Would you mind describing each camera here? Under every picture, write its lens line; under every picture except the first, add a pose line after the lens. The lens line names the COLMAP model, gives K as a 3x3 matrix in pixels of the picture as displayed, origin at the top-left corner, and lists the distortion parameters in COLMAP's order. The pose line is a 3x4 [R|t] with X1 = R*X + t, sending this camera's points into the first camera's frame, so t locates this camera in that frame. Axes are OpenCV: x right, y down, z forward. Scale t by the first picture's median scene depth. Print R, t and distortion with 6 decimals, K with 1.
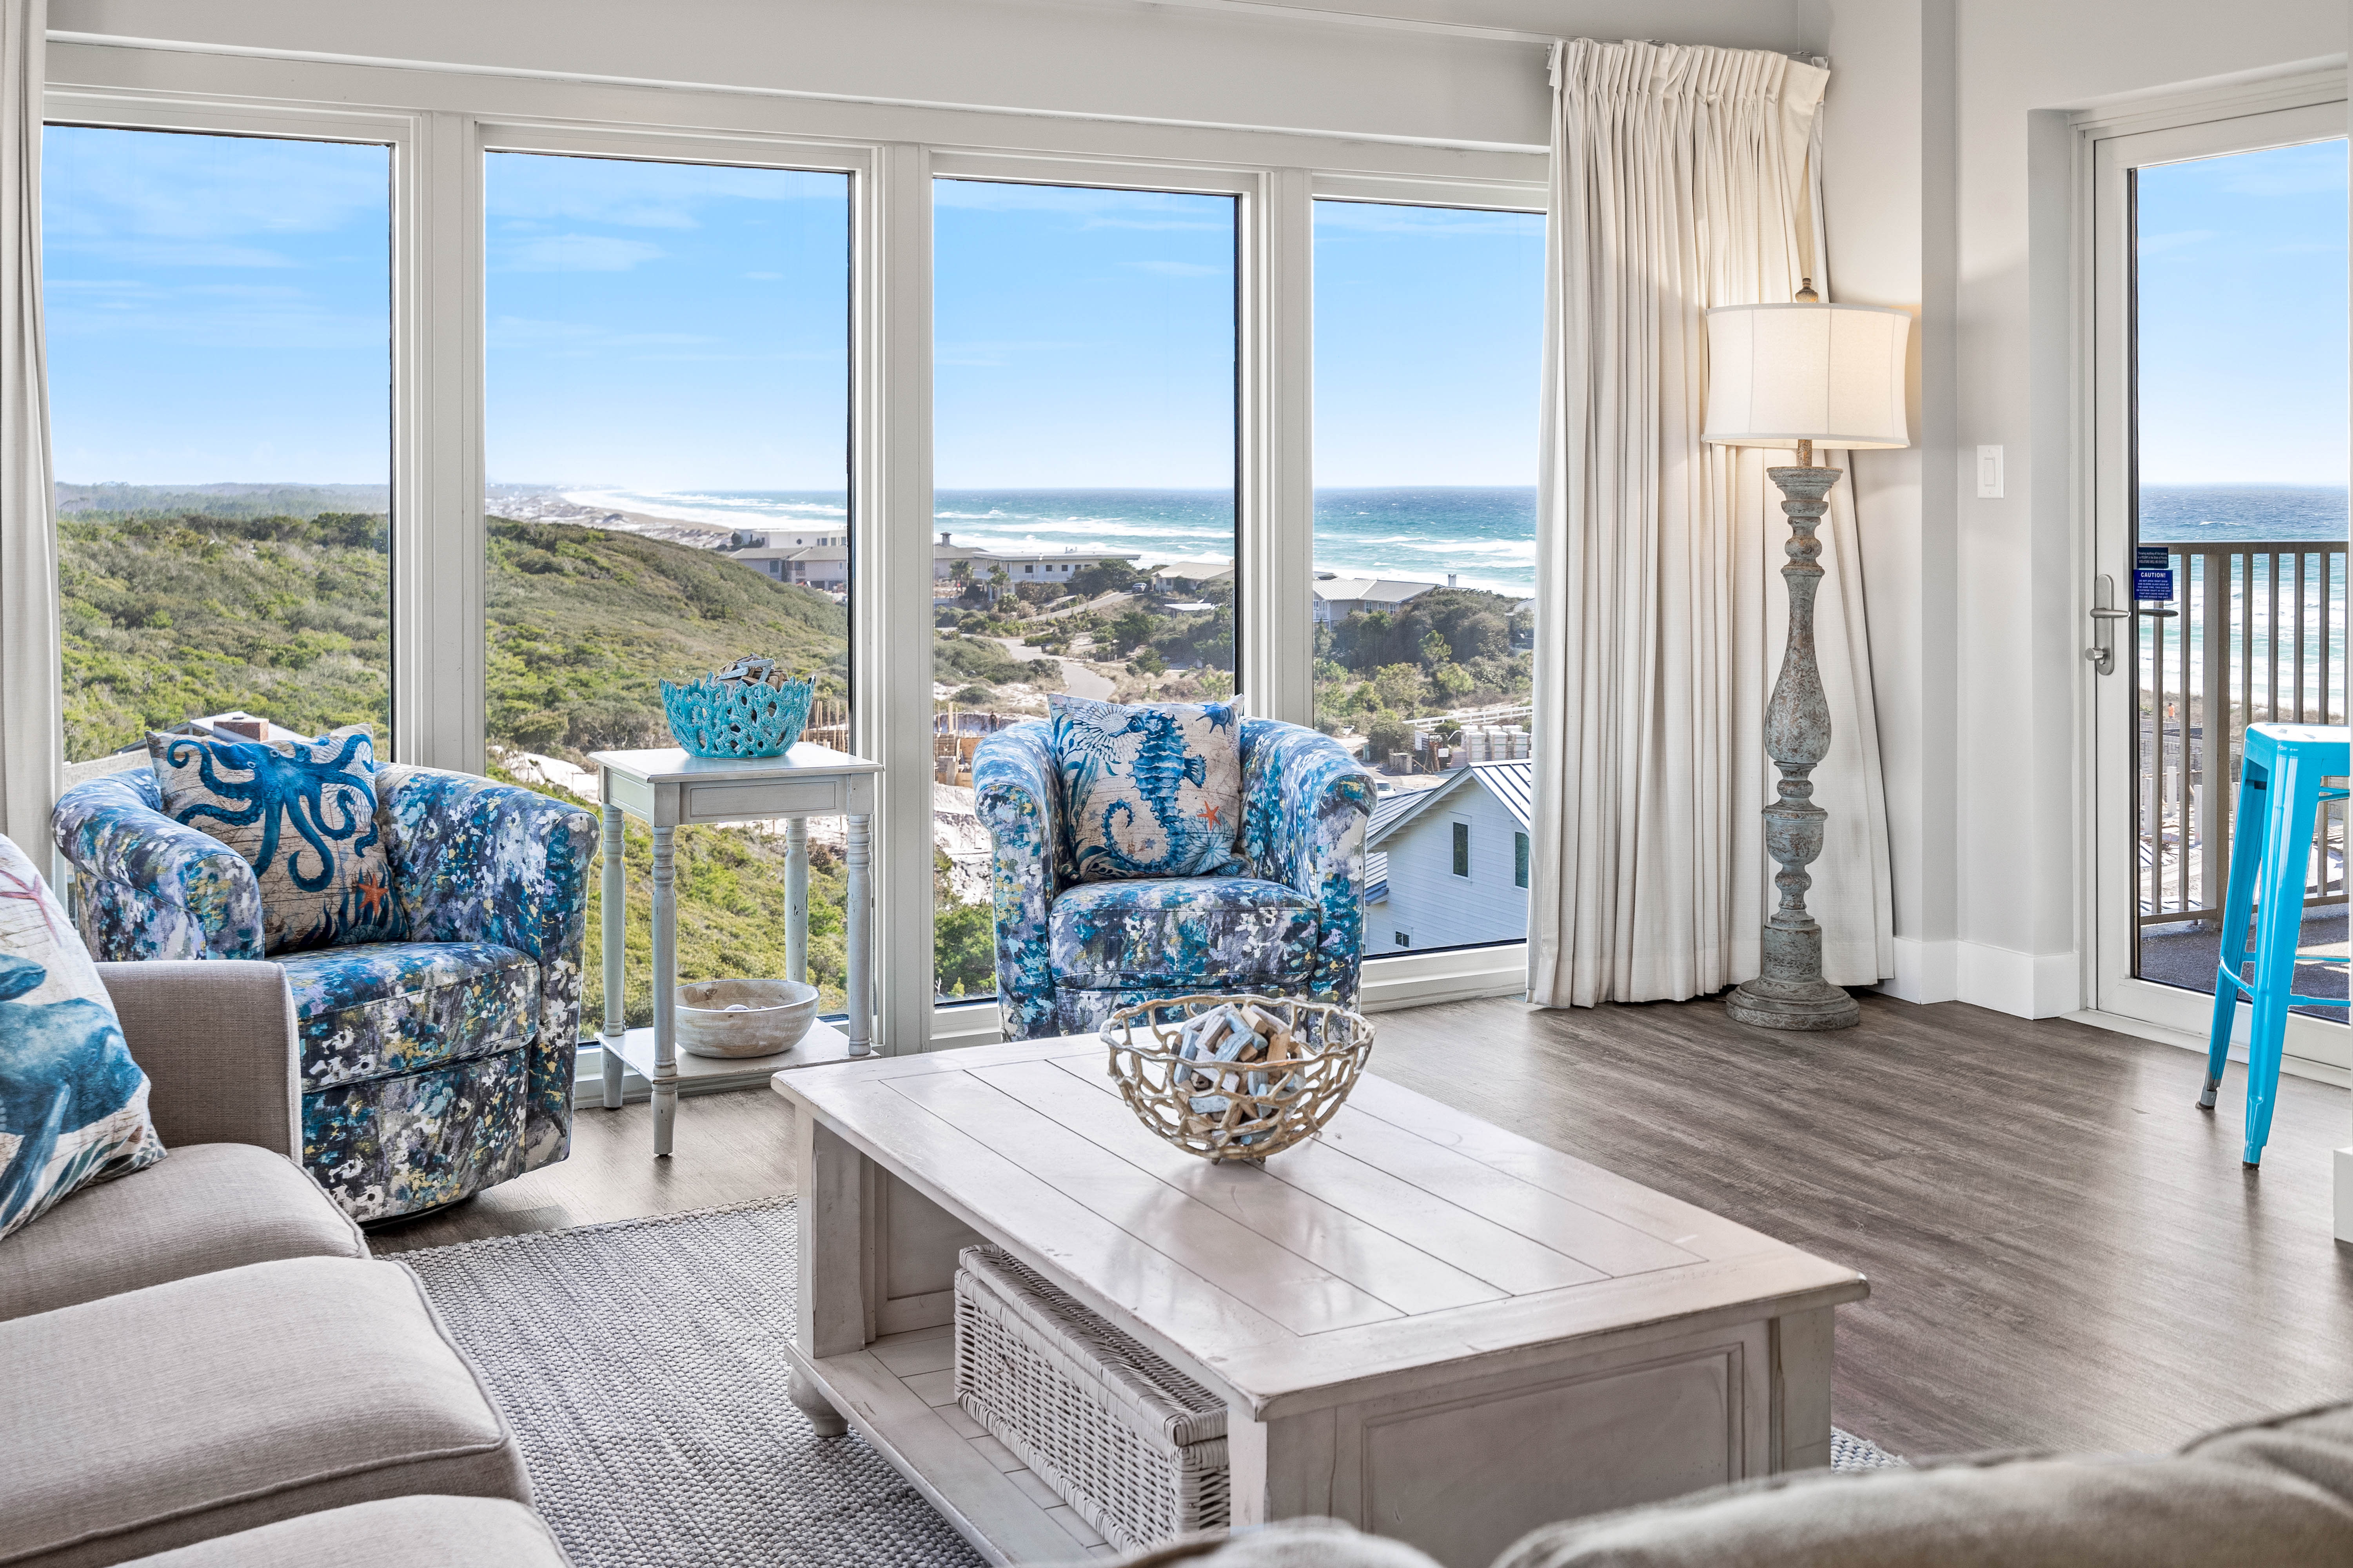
lens RADIAL K [[2421.0, 0, 1145.1], [0, 2421.0, 487.1], [0, 0, 1]] dist [0.005564, -0.005259]
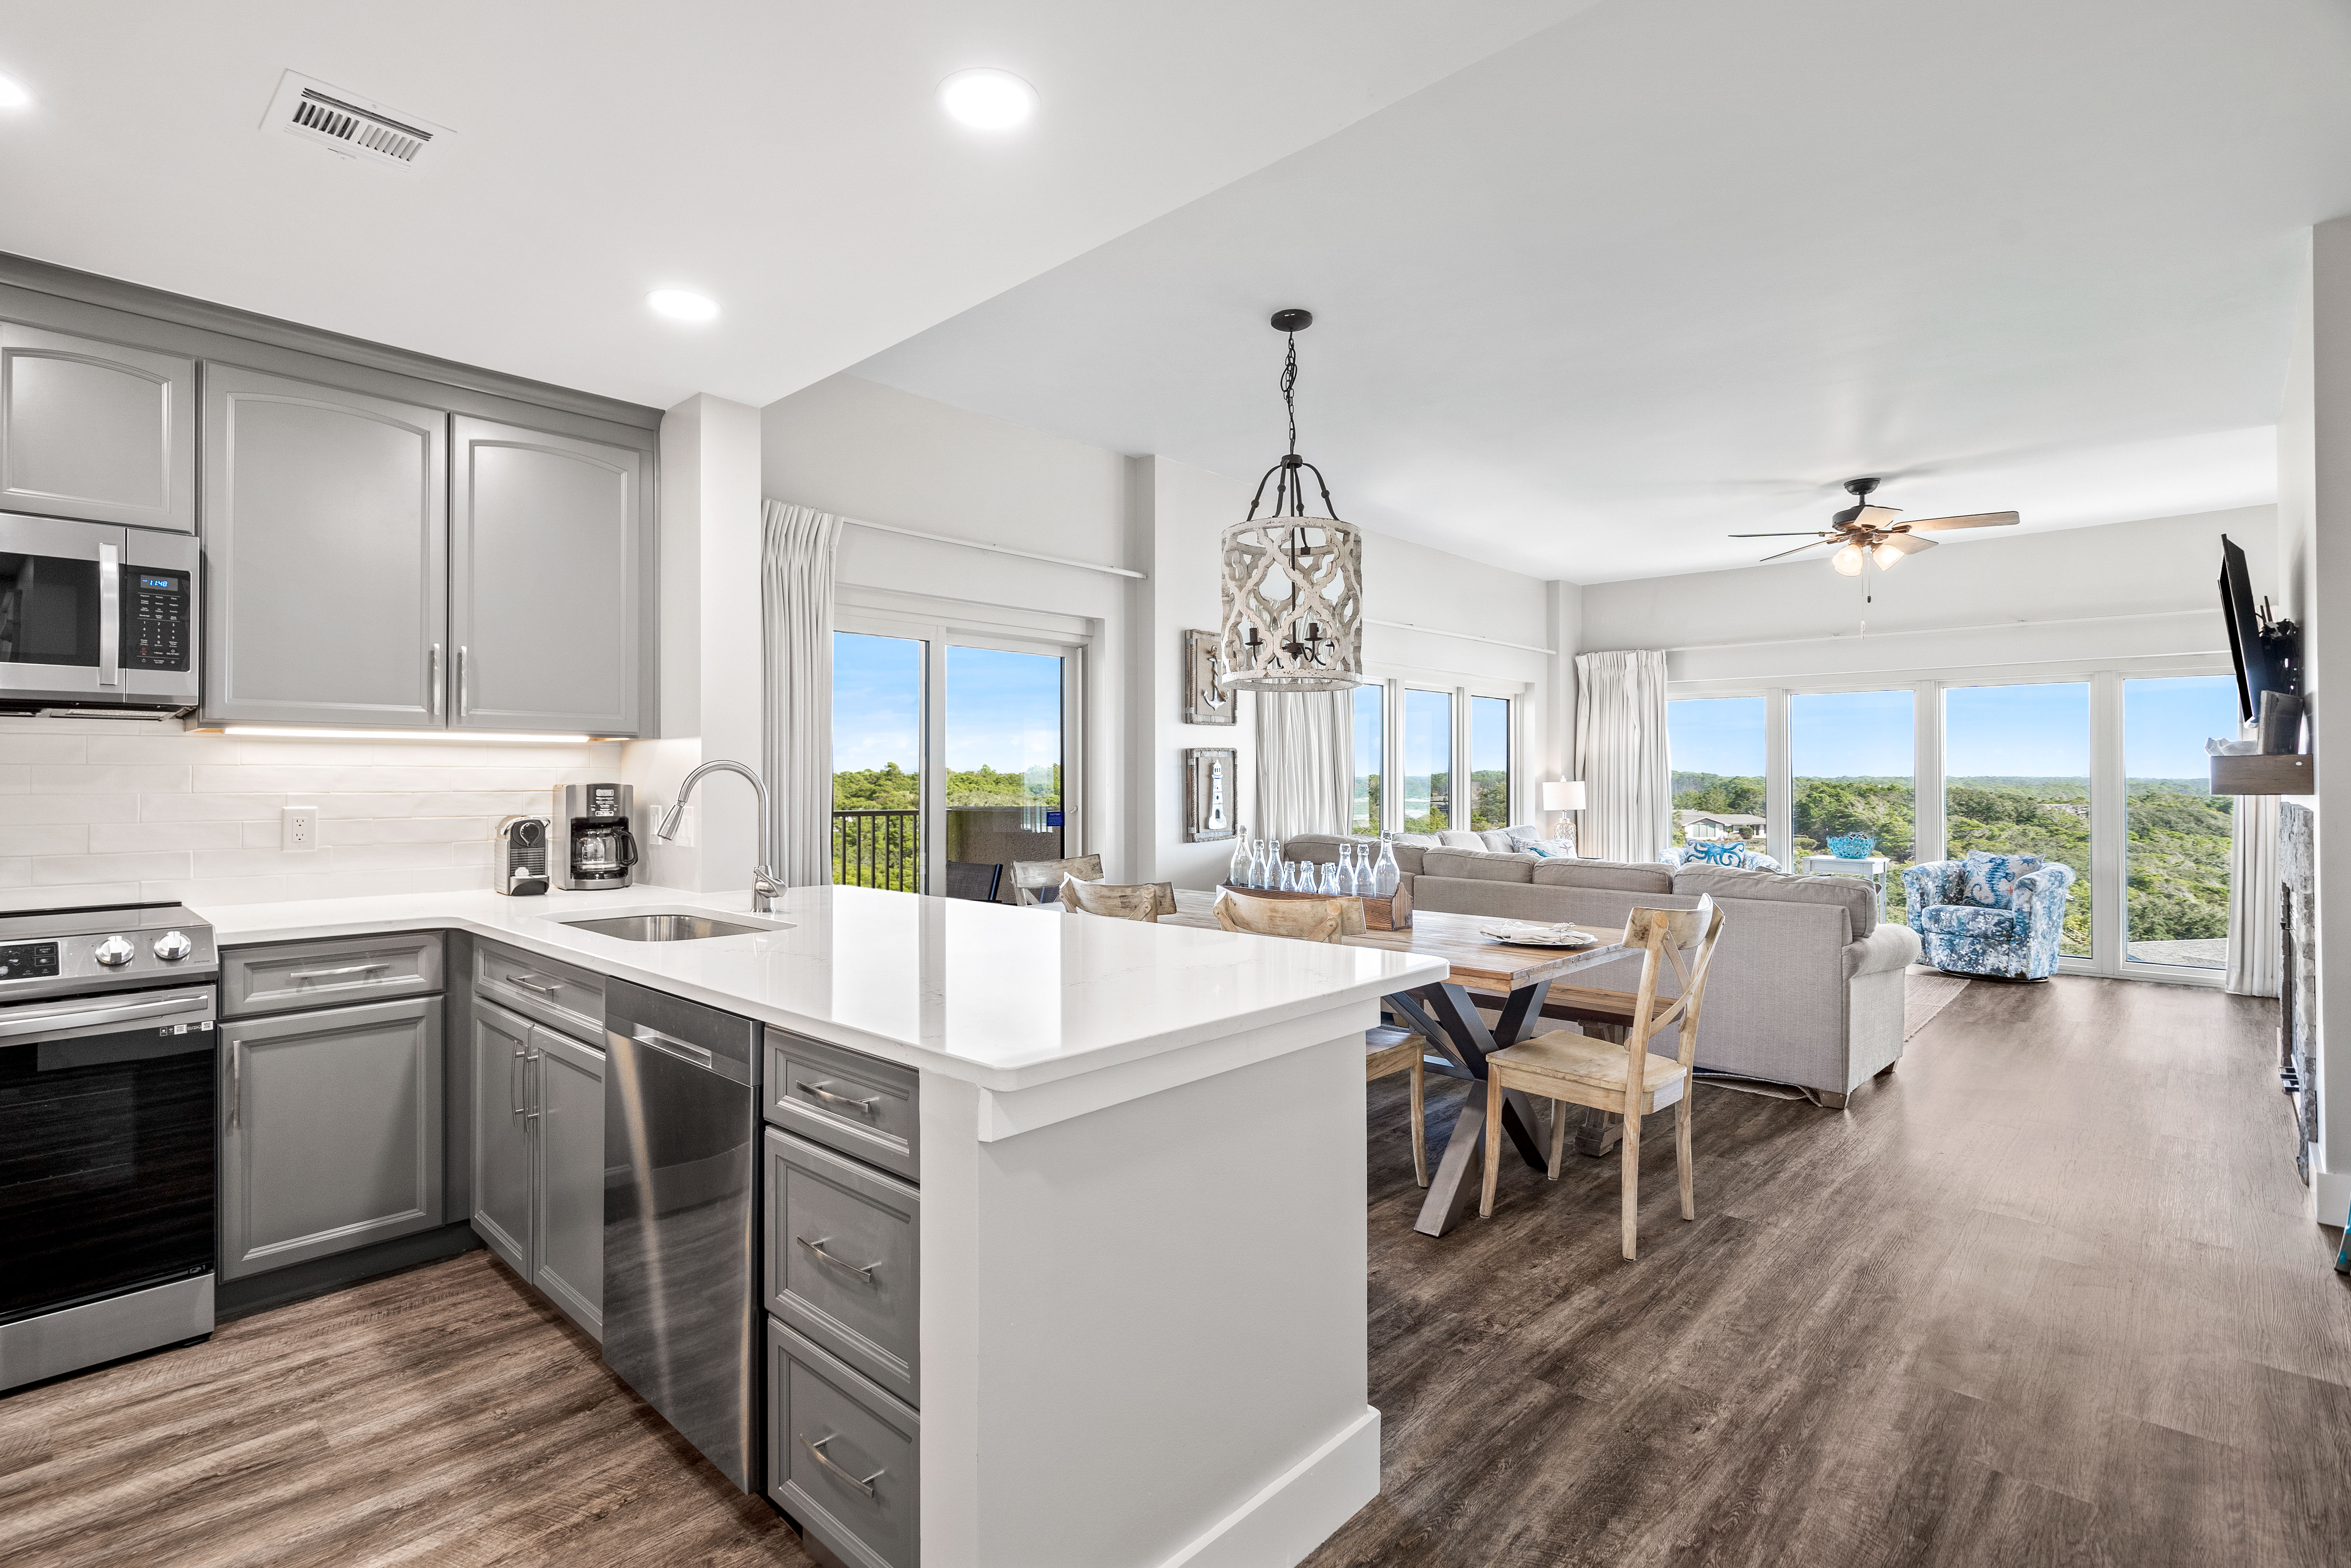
lens RADIAL K [[1110.9, 0, 1154.6], [0, 1110.9, 809.2], [0, 0, 1]] dist [-0.001271, 0.000408]
pose [[0.332994, 0.030905, -0.942422, 1.004054], [-0.003702, 0.999498, 0.031468, -0.009932], [0.942922, -0.006990, 0.332941, -0.510515]]
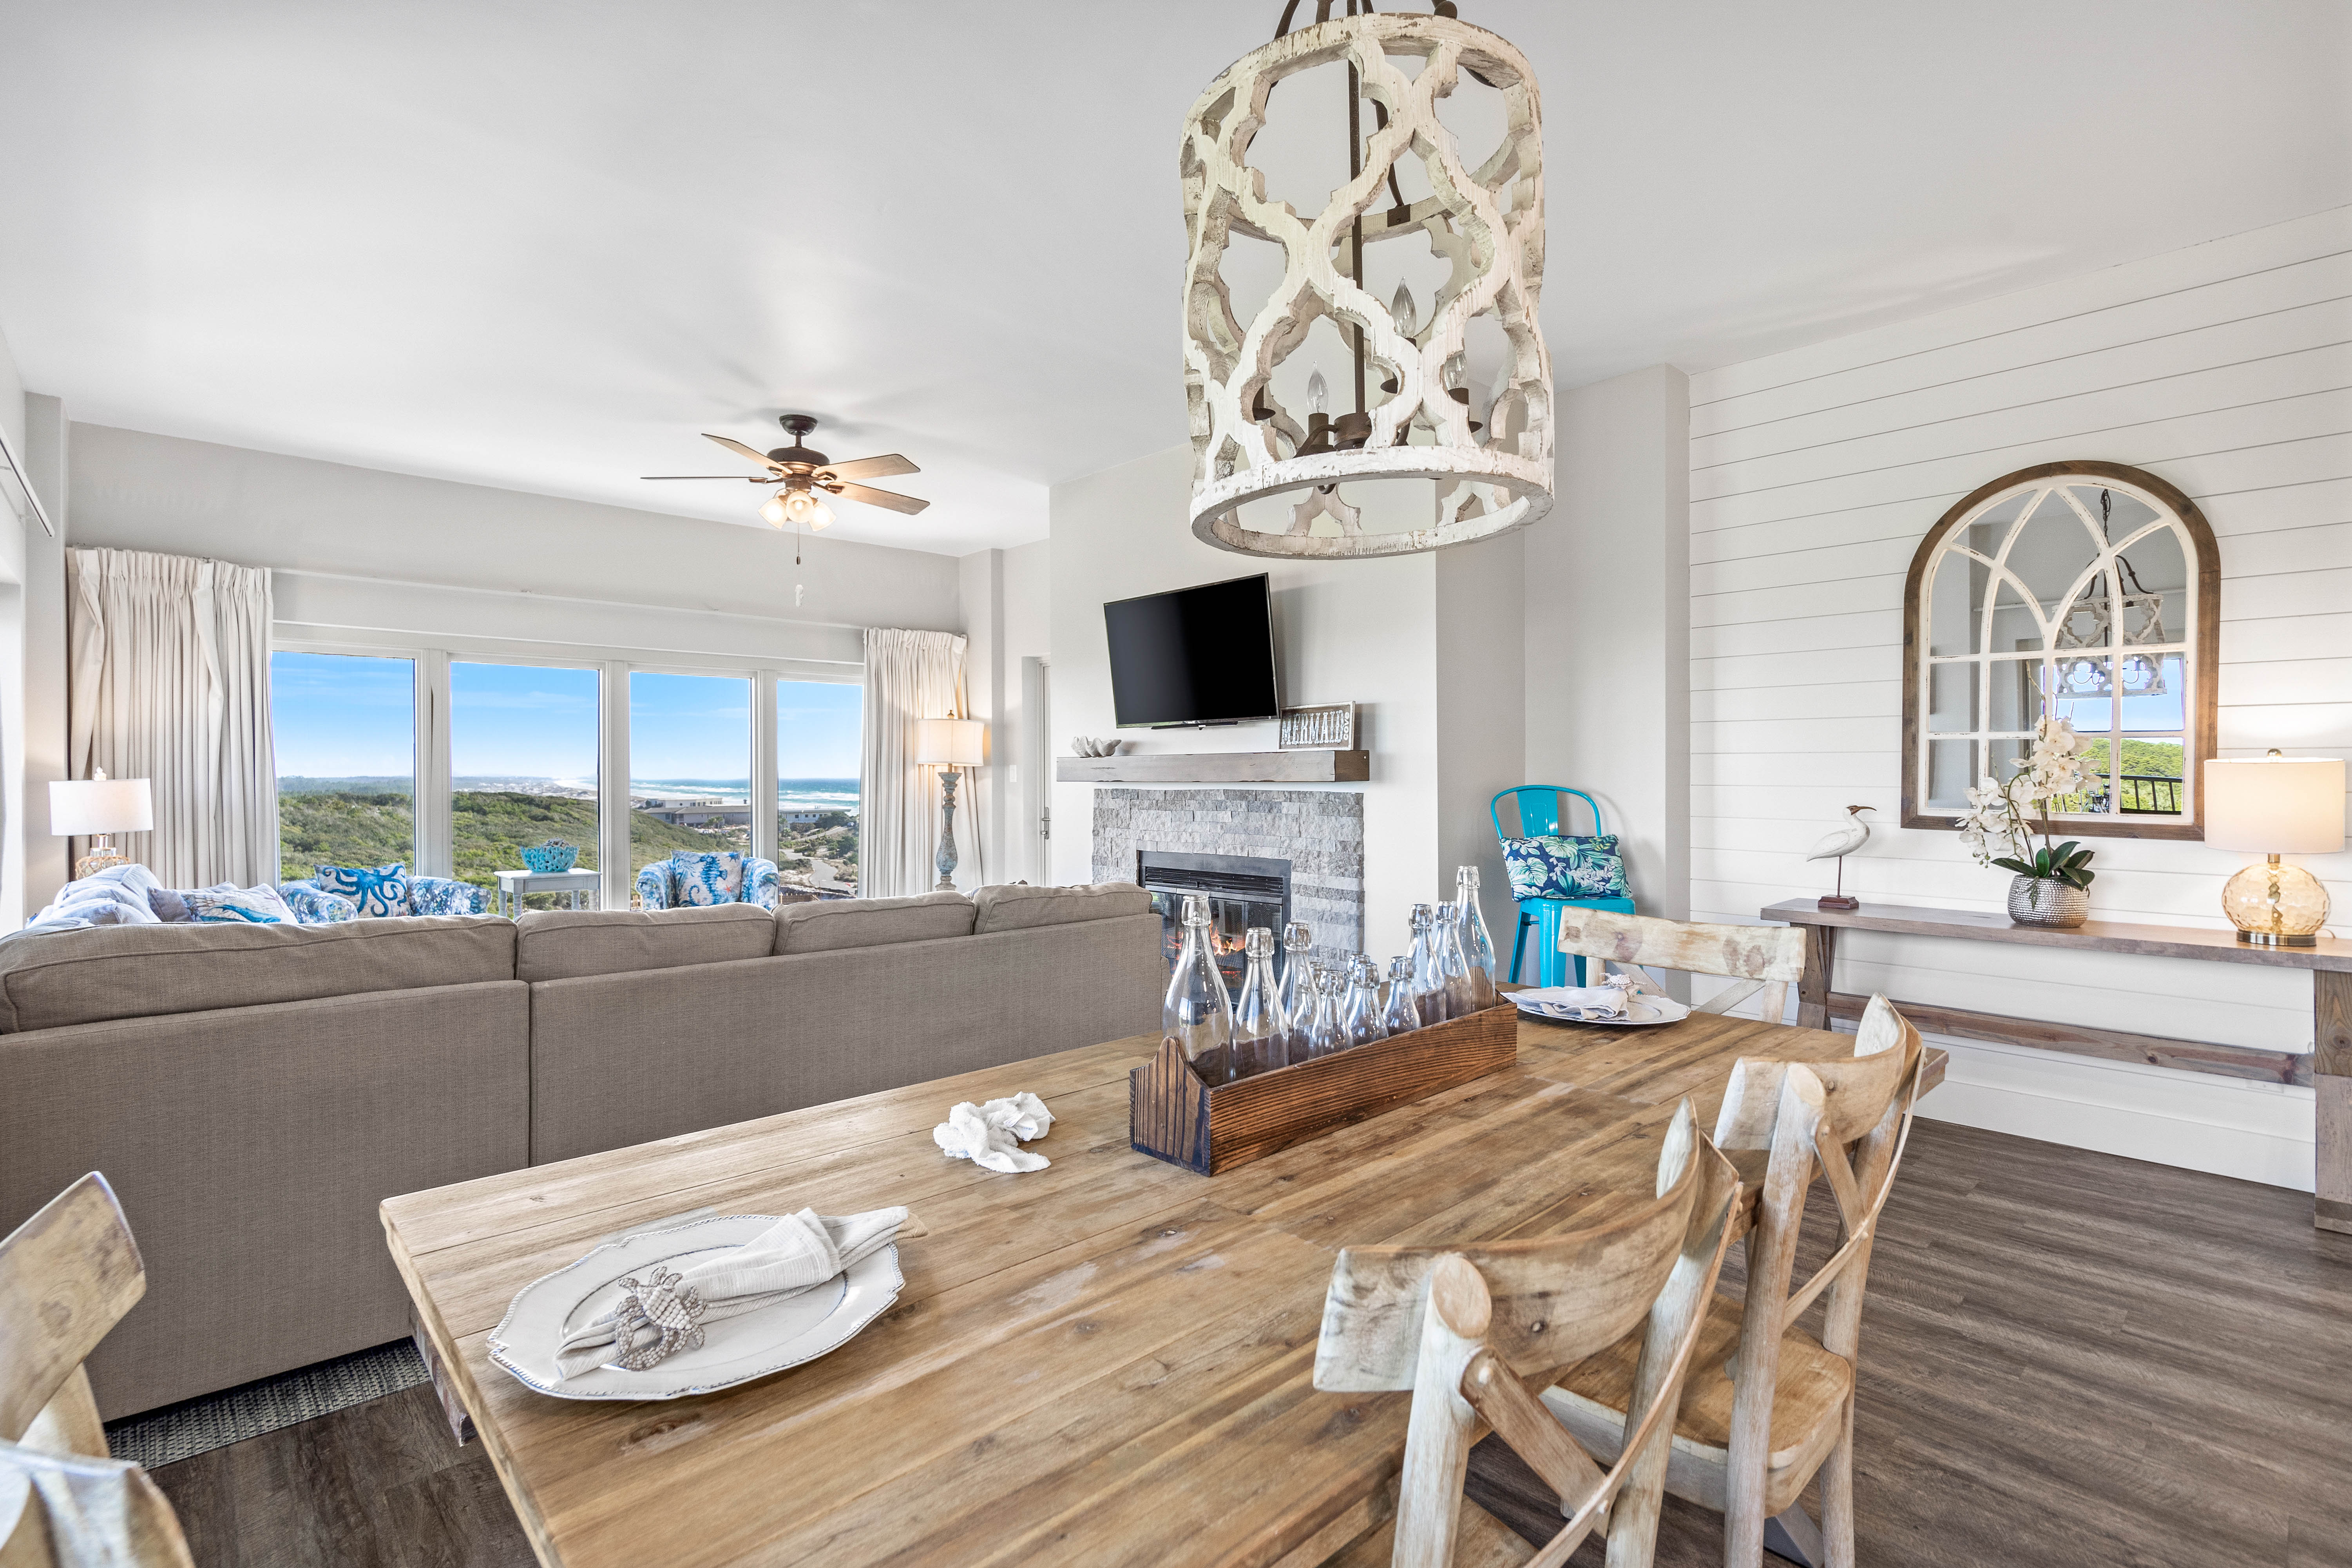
lens RADIAL K [[1096.7, 0, 1150.1], [0, 1096.7, 781.1], [0, 0, 1]] dist [-0.000063, -0.000071]
pose [[0.966289, -0.001989, 0.257454, 0.182676], [0.001168, 0.999994, 0.003341, -0.001606], [-0.257459, -0.002927, 0.966285, -0.442637]]
